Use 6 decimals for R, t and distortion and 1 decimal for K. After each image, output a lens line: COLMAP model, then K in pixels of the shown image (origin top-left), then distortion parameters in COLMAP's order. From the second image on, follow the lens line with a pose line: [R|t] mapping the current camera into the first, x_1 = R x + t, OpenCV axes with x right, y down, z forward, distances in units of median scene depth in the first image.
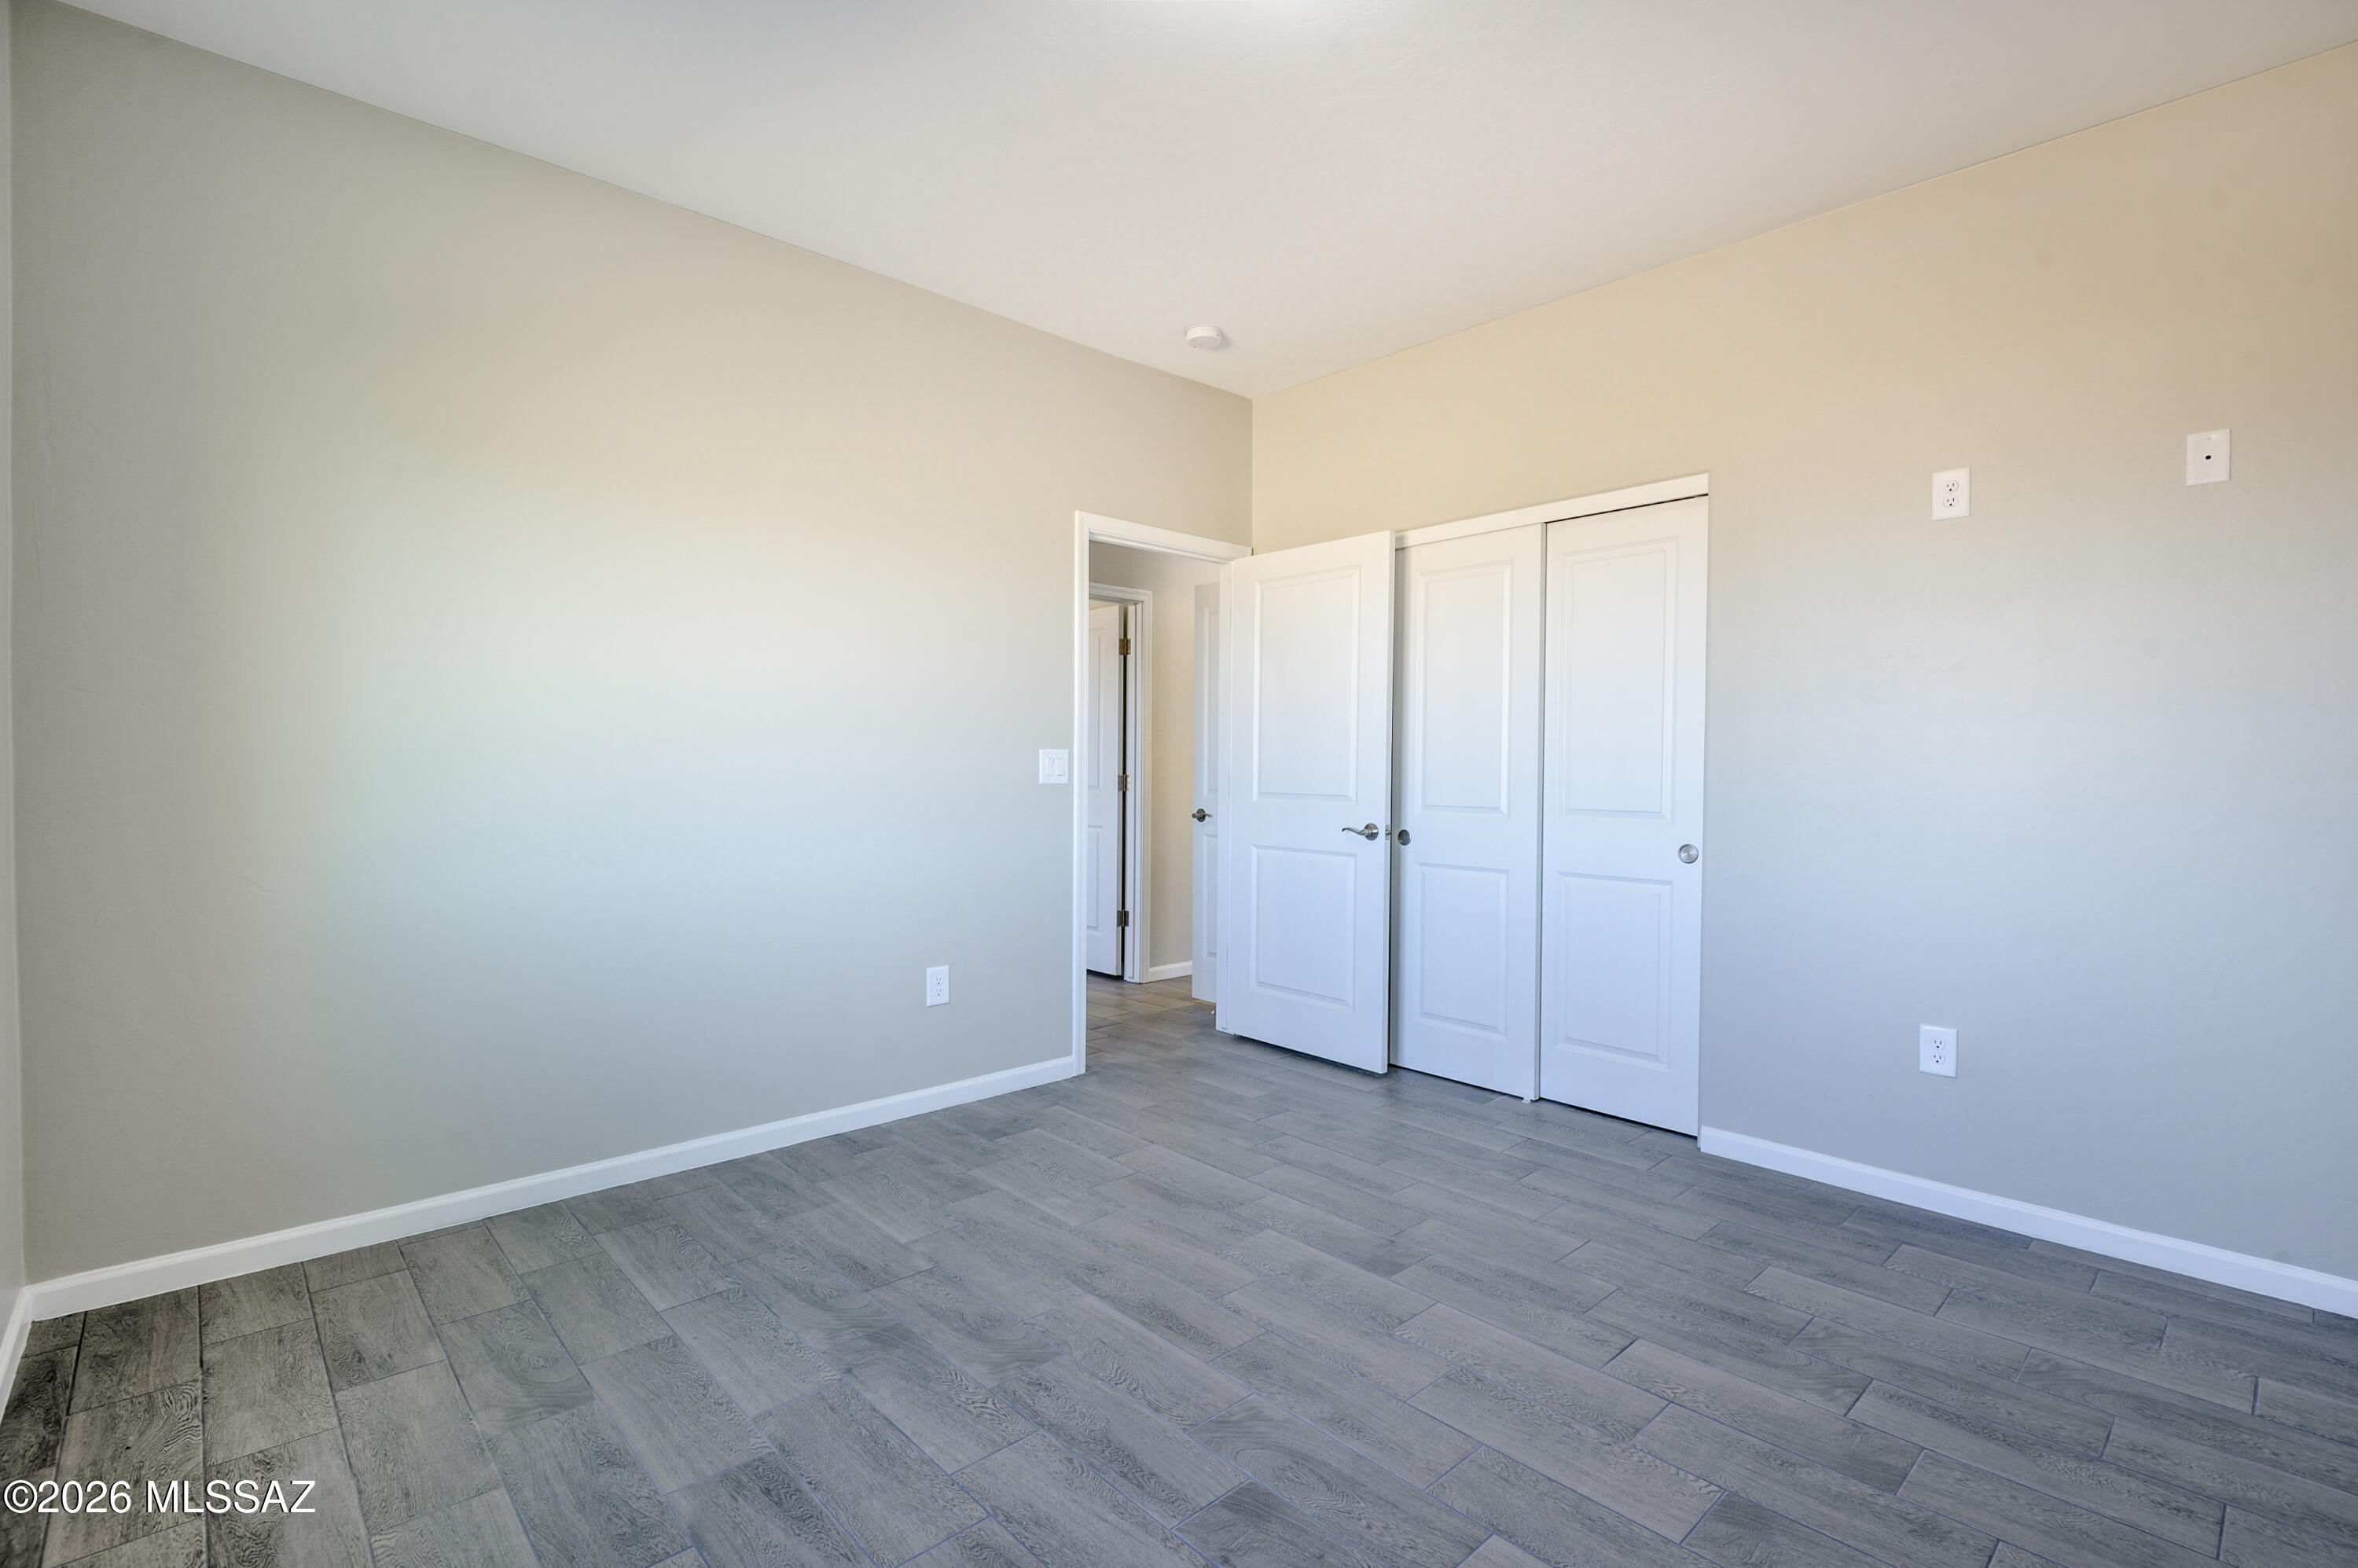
lens RADIAL K [[1085.4, 0, 1179.0], [0, 1085.4, 784.0], [0, 0, 1]] dist [-0.001444, -0.016492]
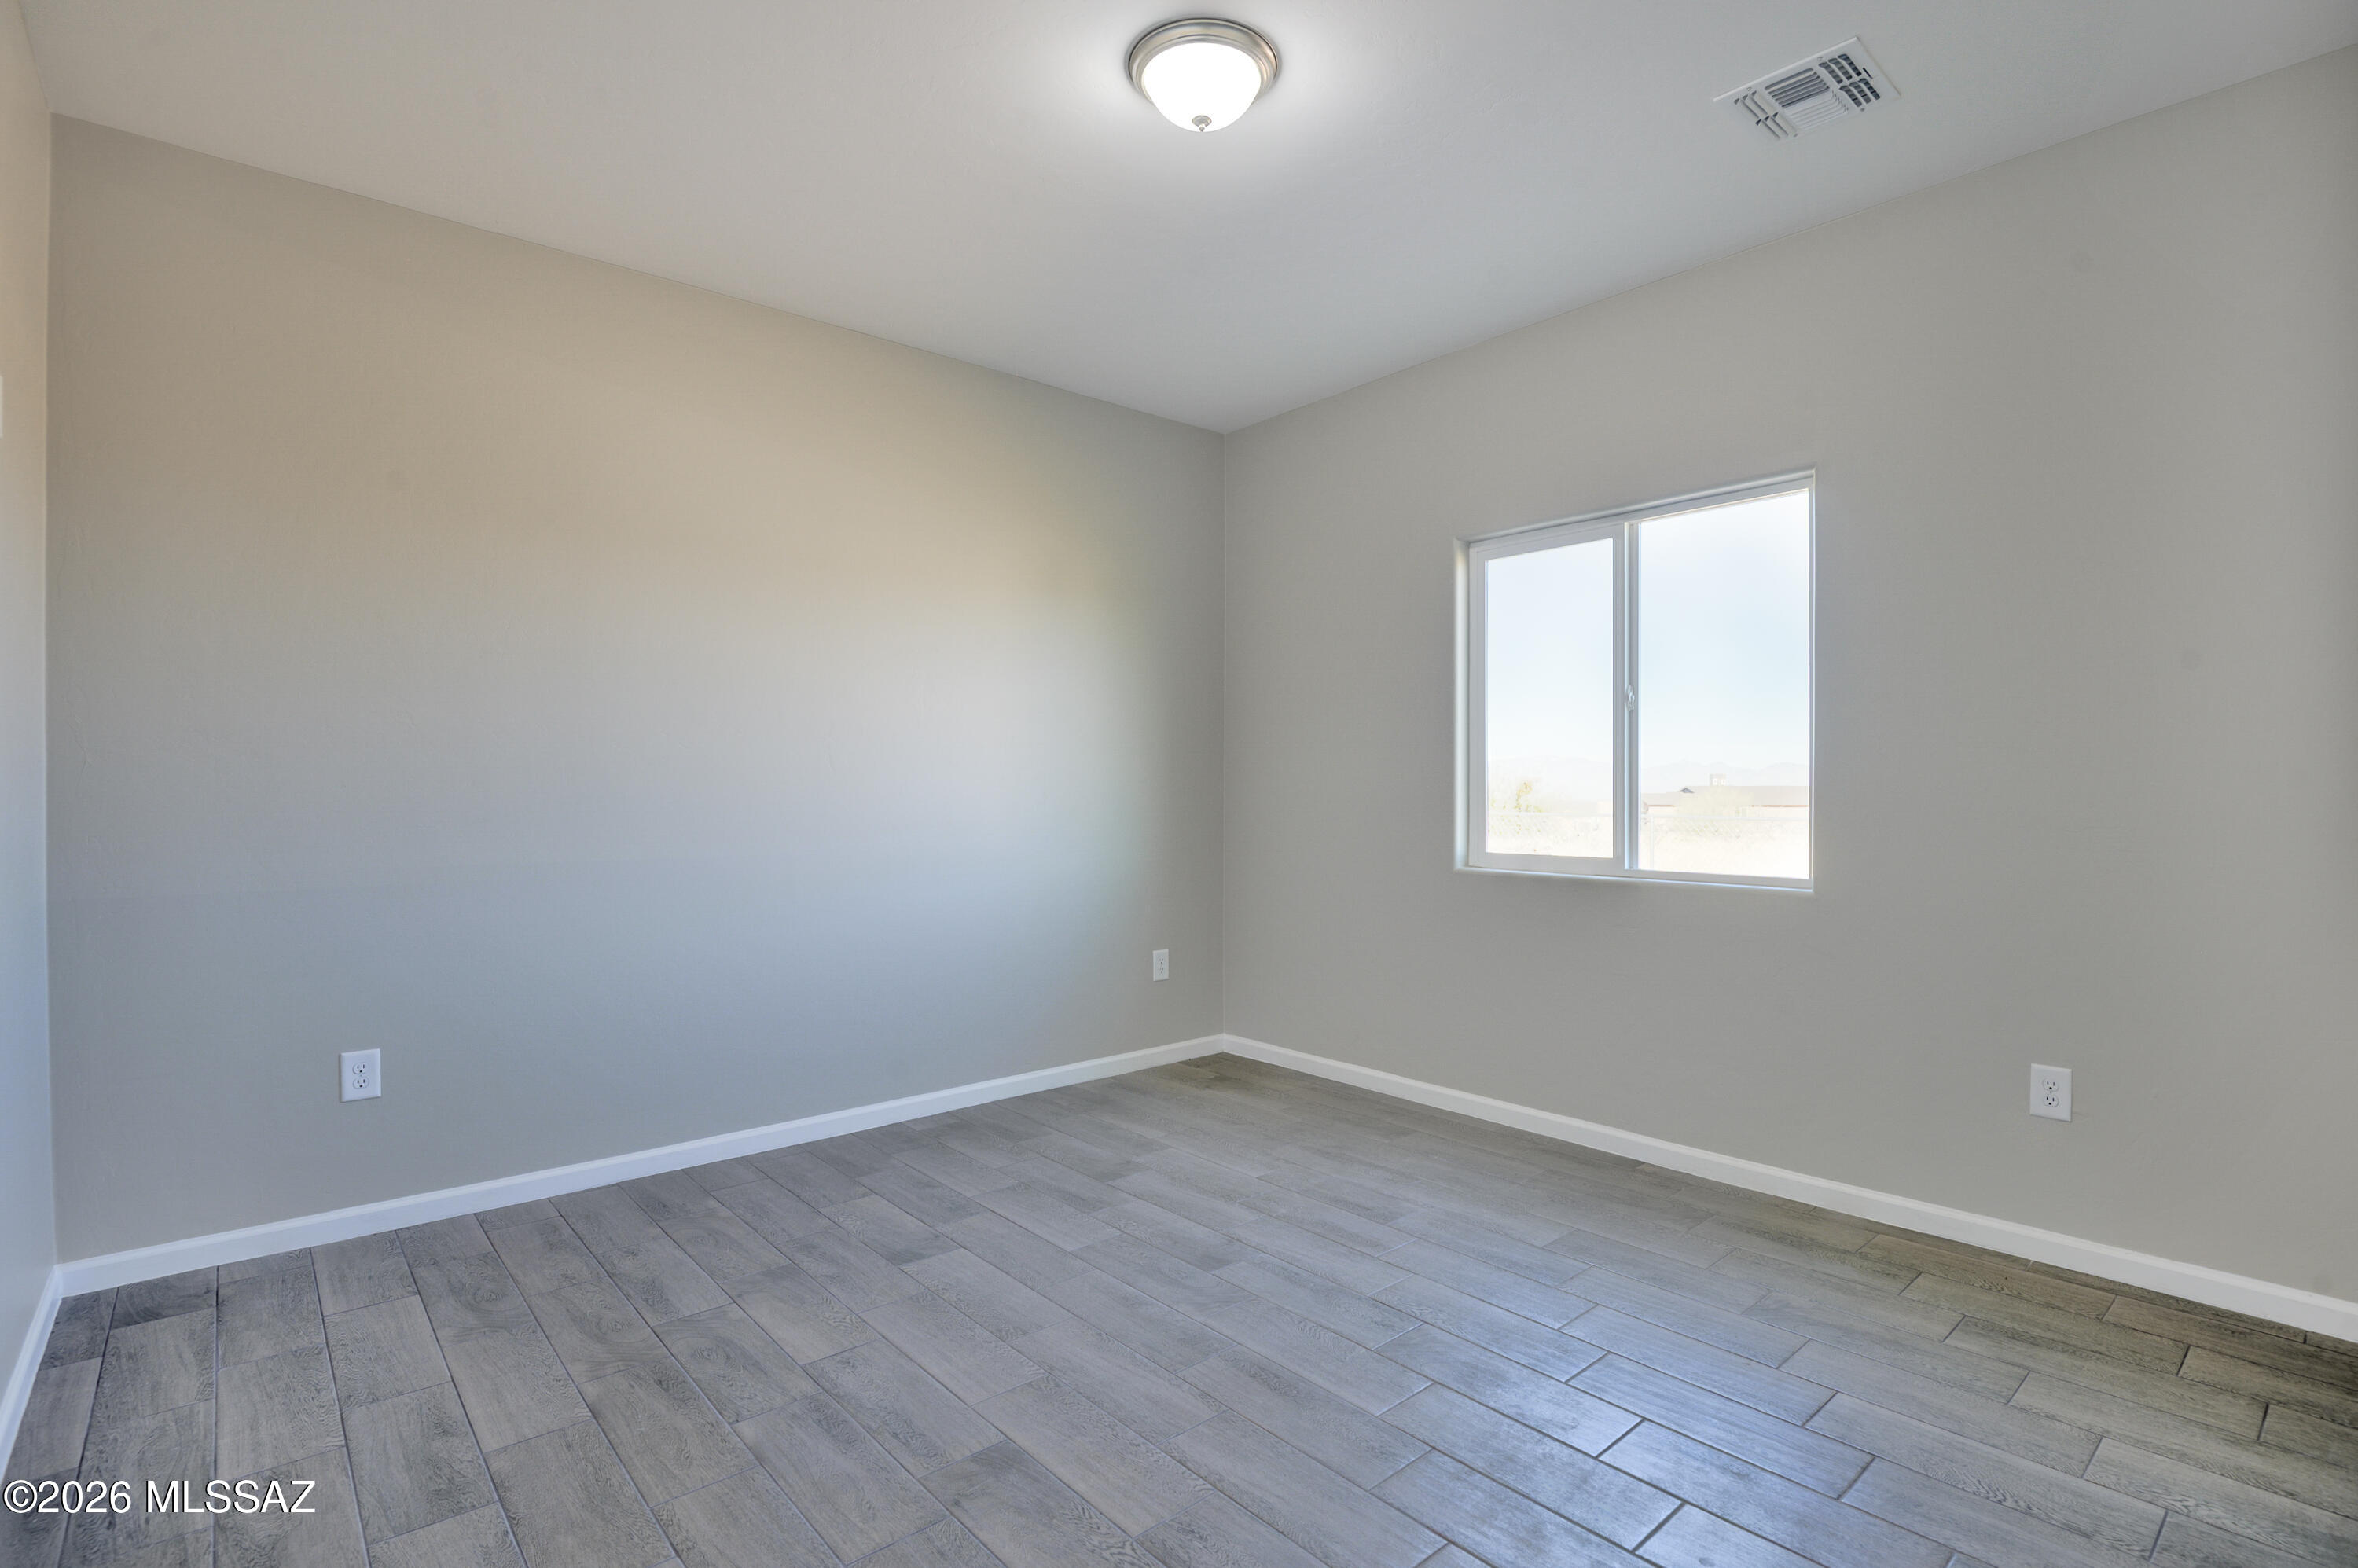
lens RADIAL K [[1085.4, 0, 1179.0], [0, 1085.4, 784.0], [0, 0, 1]] dist [-0.001444, -0.016492]
pose [[-0.999164, -0.003846, 0.040692, 0.042236], [-0.003212, 0.999873, 0.015627, -0.040418], [-0.040747, 0.015483, -0.999050, 2.053101]]
